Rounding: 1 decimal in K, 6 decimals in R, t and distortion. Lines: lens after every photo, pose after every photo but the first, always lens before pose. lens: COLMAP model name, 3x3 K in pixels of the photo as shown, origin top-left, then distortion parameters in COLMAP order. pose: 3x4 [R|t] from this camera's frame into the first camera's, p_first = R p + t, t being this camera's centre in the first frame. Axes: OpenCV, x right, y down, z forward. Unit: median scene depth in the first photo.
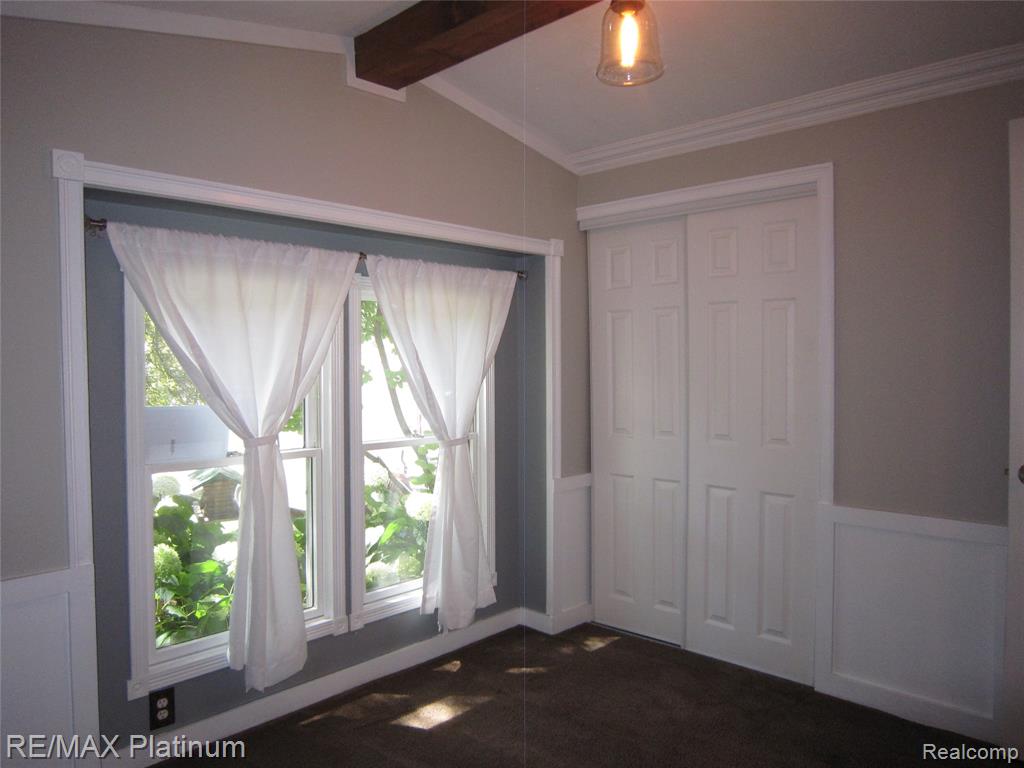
lens RADIAL K [[735.4, 0, 510.8], [0, 735.4, 377.2], [0, 0, 1]] dist [-0.062743, 0.031464]
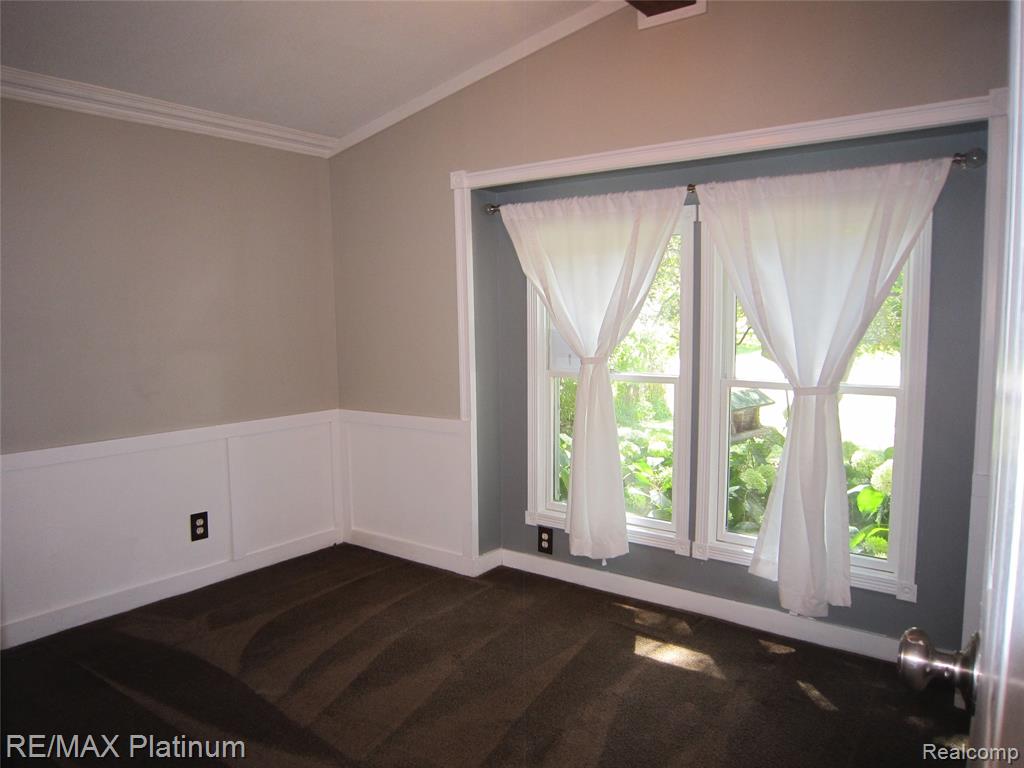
lens RADIAL K [[735.4, 0, 510.8], [0, 735.4, 377.2], [0, 0, 1]] dist [-0.062743, 0.031464]
pose [[0.103616, 0.090357, -0.990505, 0.783378], [-0.015820, 0.995889, 0.089193, 0.006927], [0.994492, 0.006428, 0.104620, 0.658516]]
